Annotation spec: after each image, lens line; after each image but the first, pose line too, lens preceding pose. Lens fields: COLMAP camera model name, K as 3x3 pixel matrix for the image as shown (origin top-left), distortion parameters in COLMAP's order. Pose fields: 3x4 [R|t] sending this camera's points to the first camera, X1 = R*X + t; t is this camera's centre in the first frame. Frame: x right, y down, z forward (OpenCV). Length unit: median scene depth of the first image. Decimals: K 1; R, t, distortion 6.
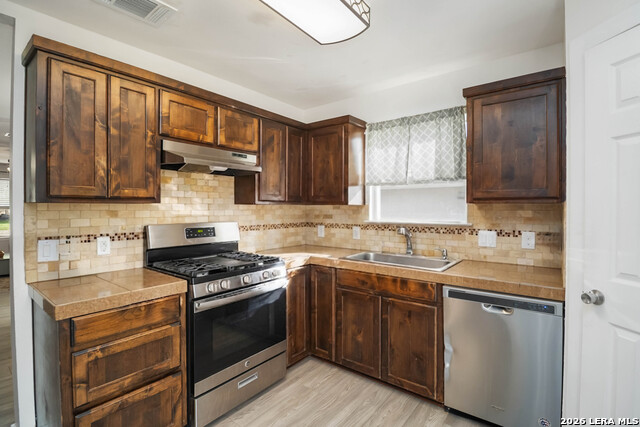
lens RADIAL K [[300.1, 0, 323.9], [0, 300.1, 206.2], [0, 0, 1]] dist [0.004460, -0.014529]
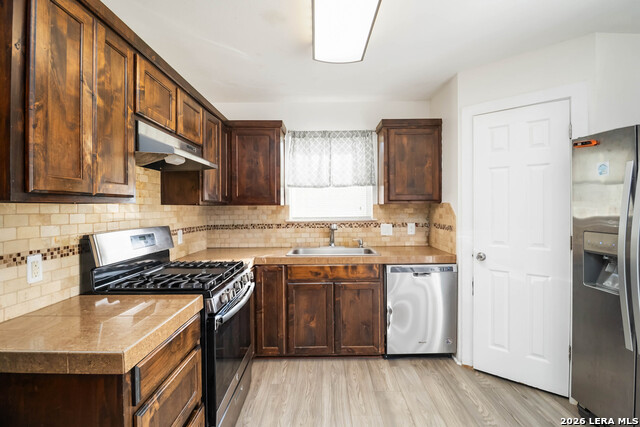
lens RADIAL K [[300.1, 0, 323.9], [0, 300.1, 206.2], [0, 0, 1]] dist [0.004460, -0.014529]
pose [[0.789639, -0.003779, 0.613560, -0.559231], [0.005806, 0.999982, -0.001312, 0.001145], [-0.613544, 0.004599, 0.789647, 0.093591]]
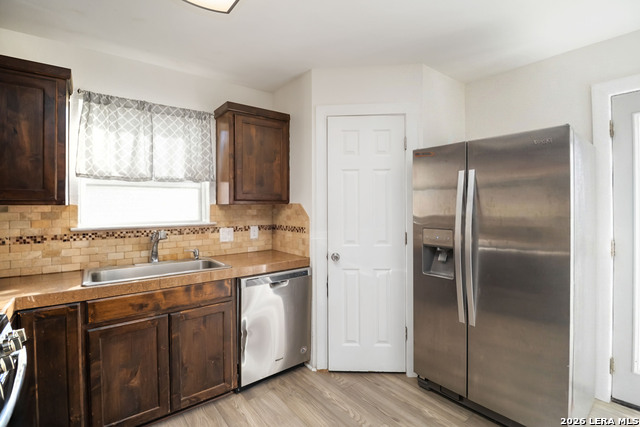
lens RADIAL K [[300.1, 0, 323.9], [0, 300.1, 206.2], [0, 0, 1]] dist [0.004460, -0.014529]
pose [[0.244578, 0.000274, 0.969630, -0.515424], [0.004544, 0.999989, -0.001429, 0.001798], [-0.969619, 0.004755, 0.244574, 0.373465]]
